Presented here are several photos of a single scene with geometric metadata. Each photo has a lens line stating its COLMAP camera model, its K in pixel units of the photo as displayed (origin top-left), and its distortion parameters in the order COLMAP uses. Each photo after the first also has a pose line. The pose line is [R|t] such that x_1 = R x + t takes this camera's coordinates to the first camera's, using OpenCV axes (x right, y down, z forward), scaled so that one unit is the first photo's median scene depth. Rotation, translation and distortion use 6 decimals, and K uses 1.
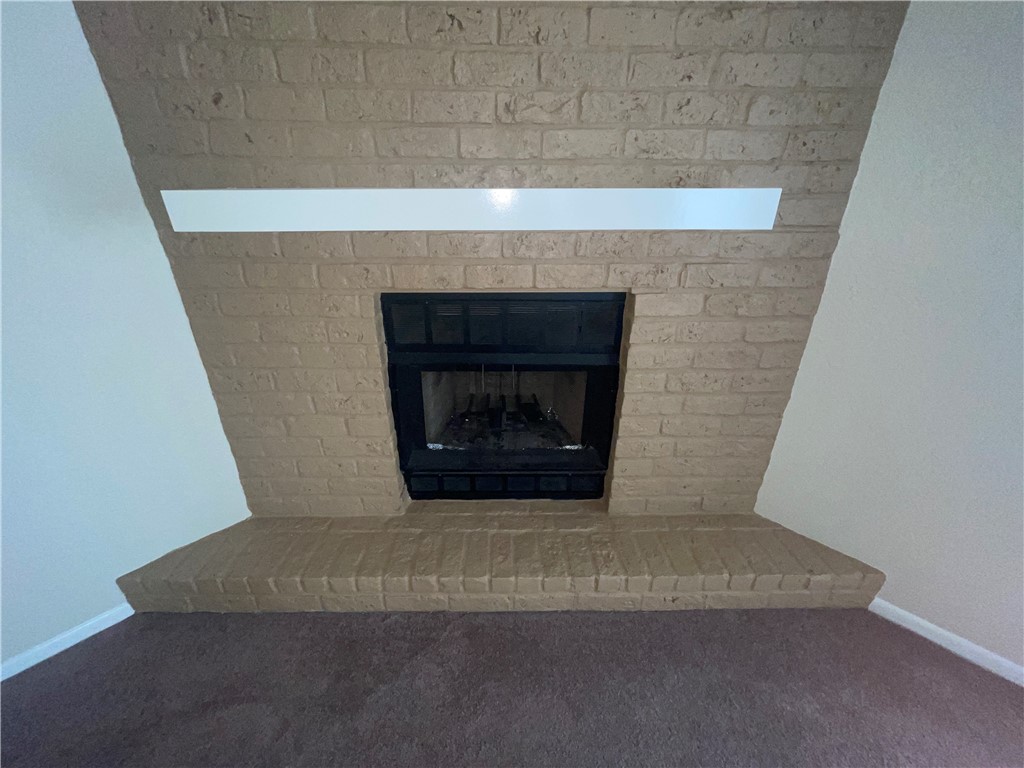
lens RADIAL K [[412.2, 0, 512.0], [0, 412.2, 384.0], [0, 0, 1]] dist [-0.001240, -0.000128]
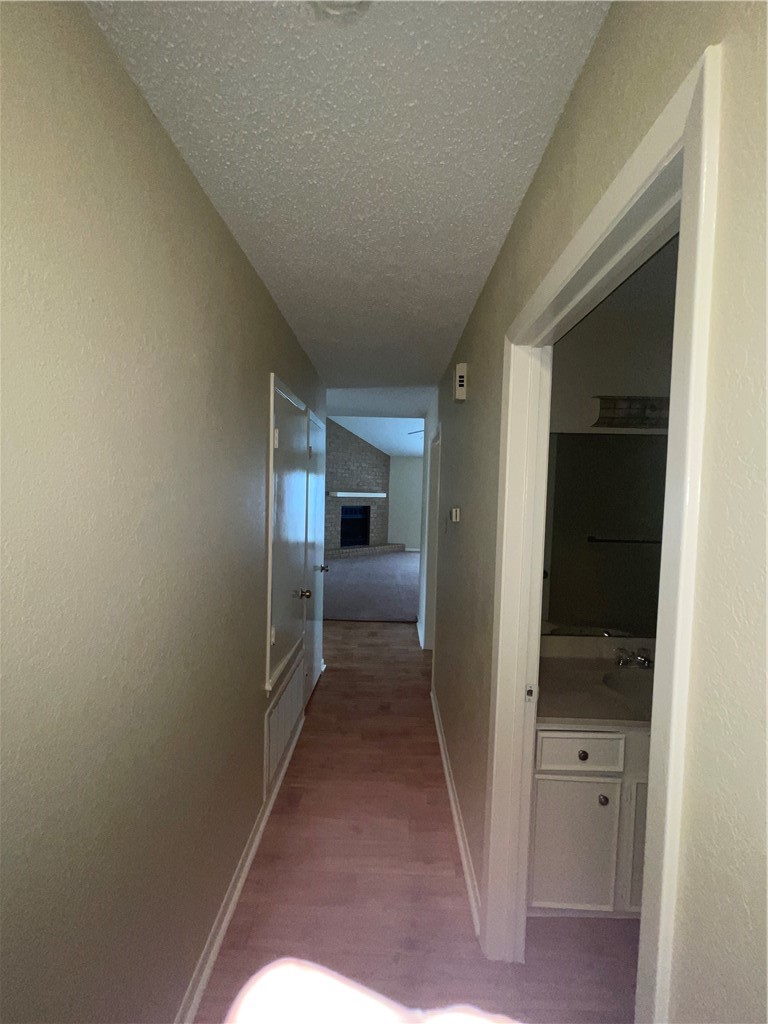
lens RADIAL K [[414.7, 0, 384.0], [0, 414.7, 512.0], [0, 0, 1]] dist [0.022122, -0.007343]
pose [[0.713440, -0.012011, 0.700613, -4.330504], [0.265981, 0.929663, -0.254913, 1.679835], [-0.648272, 0.368215, 0.666454, -3.701327]]
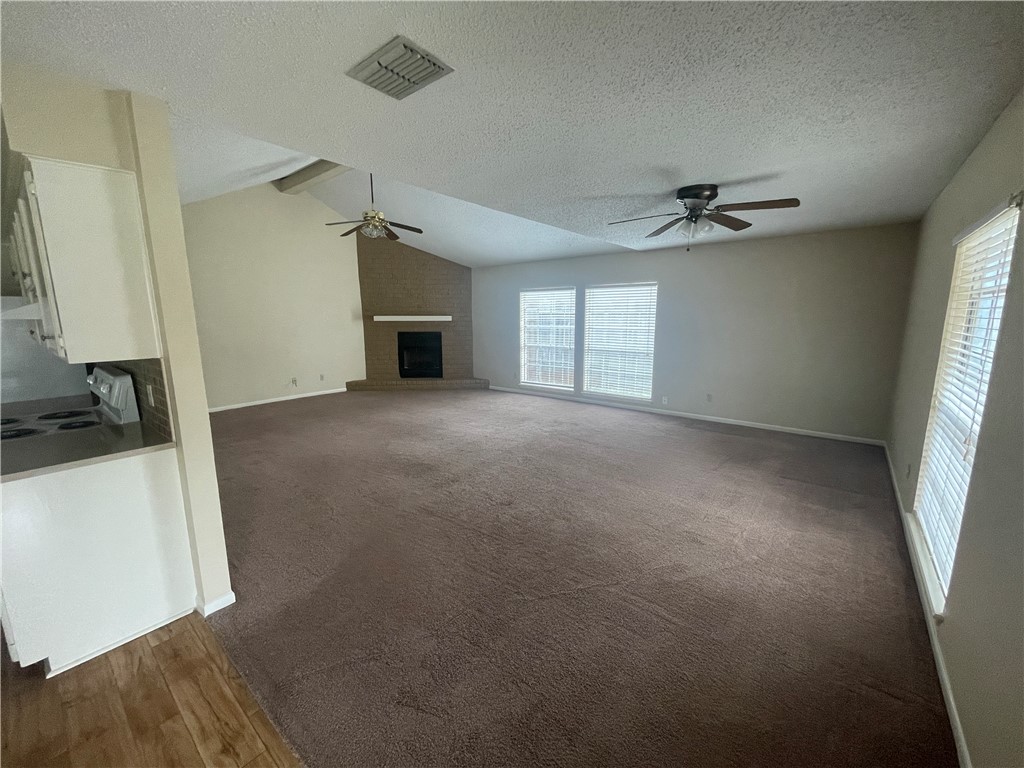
lens RADIAL K [[403.5, 0, 512.0], [0, 403.5, 384.0], [0, 0, 1]] dist [-0.001268, -0.000065]
pose [[0.994562, -0.015695, 0.102957, 0.664370], [0.041463, 0.966527, -0.253193, 1.939551], [-0.095537, 0.256085, 0.961922, -4.310612]]
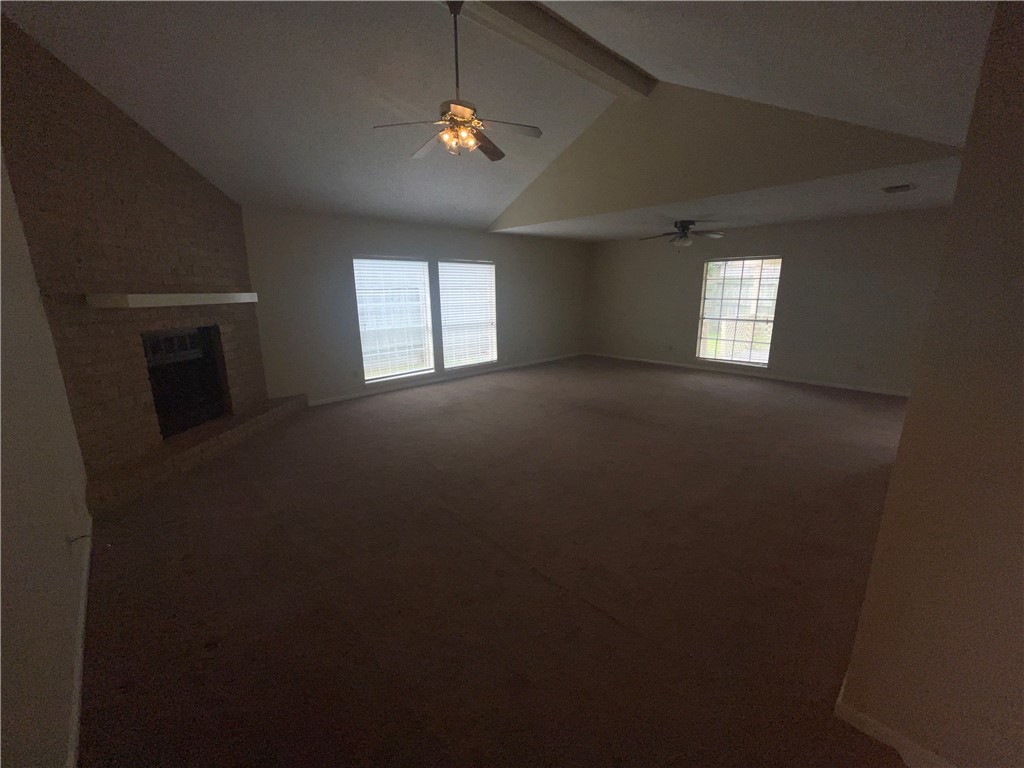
lens RADIAL K [[414.7, 0, 512.0], [0, 414.7, 384.0], [0, 0, 1]] dist [0.022122, -0.007343]
pose [[0.031794, -0.218967, 0.975214, -2.591713], [0.426659, 0.885316, 0.184872, 0.492467], [-0.903854, 0.410206, 0.121572, -1.091122]]
